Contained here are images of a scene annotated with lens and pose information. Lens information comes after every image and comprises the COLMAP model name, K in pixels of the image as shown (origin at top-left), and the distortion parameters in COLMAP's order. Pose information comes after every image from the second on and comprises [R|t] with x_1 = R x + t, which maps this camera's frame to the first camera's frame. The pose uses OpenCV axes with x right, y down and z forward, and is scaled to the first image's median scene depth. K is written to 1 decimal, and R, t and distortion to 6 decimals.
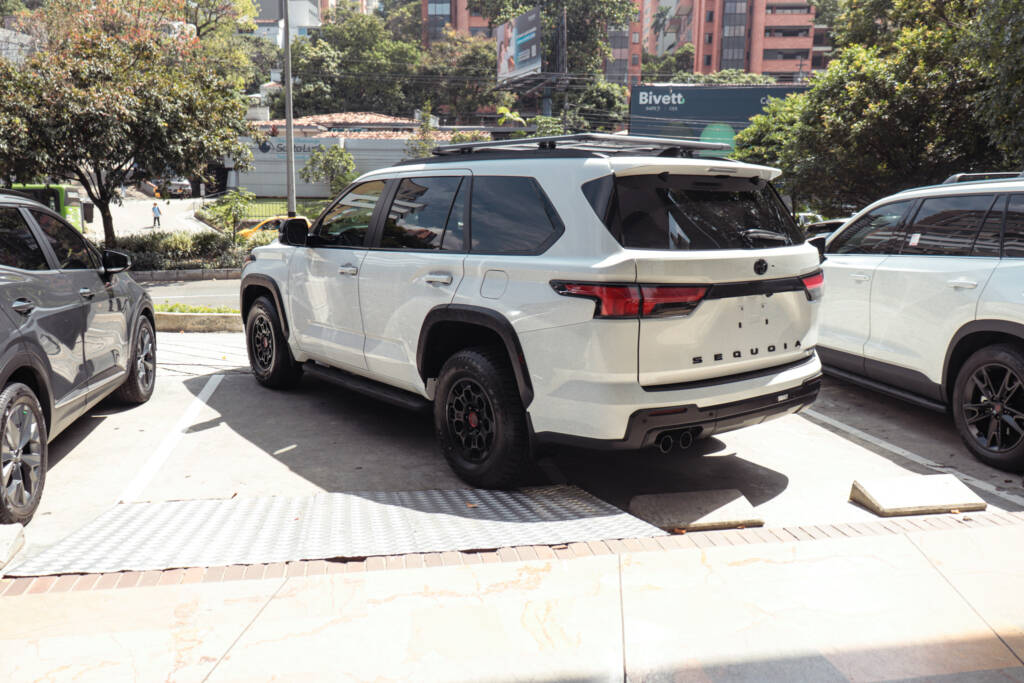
lens RADIAL K [[825.5, 0, 512.0], [0, 825.5, 341.5], [0, 0, 1]] dist [-0.004940, -0.011301]
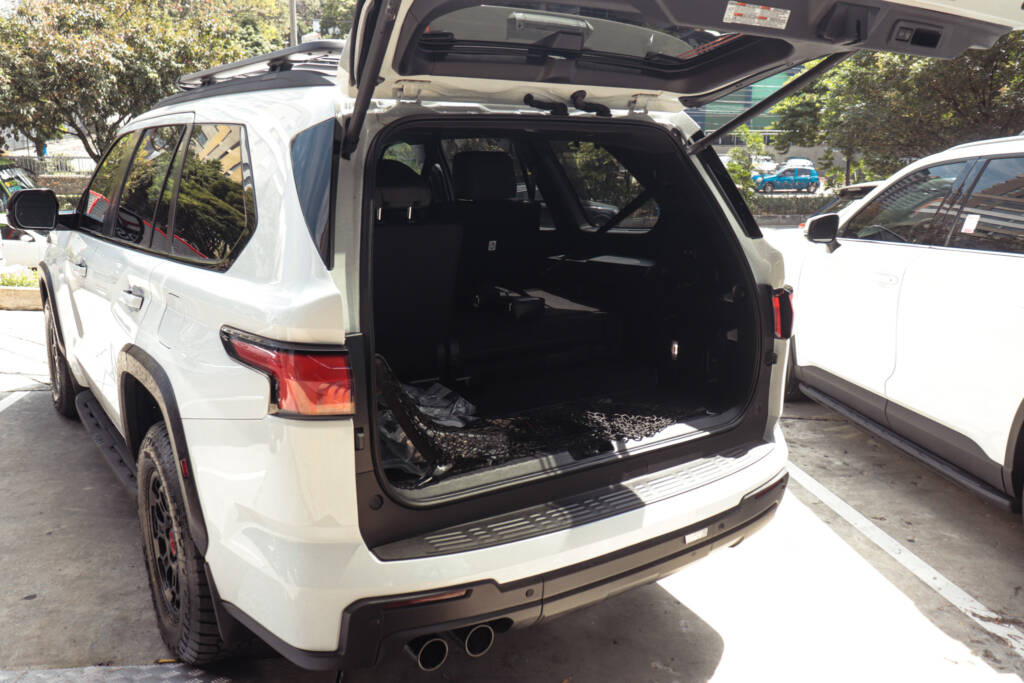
lens RADIAL K [[825.5, 0, 512.0], [0, 825.5, 341.5], [0, 0, 1]] dist [-0.004940, -0.011301]
pose [[0.997936, 0.011268, -0.063216, 0.156466], [-0.007812, 0.998475, 0.054643, -0.056629], [0.063736, -0.054036, 0.996503, 0.300823]]
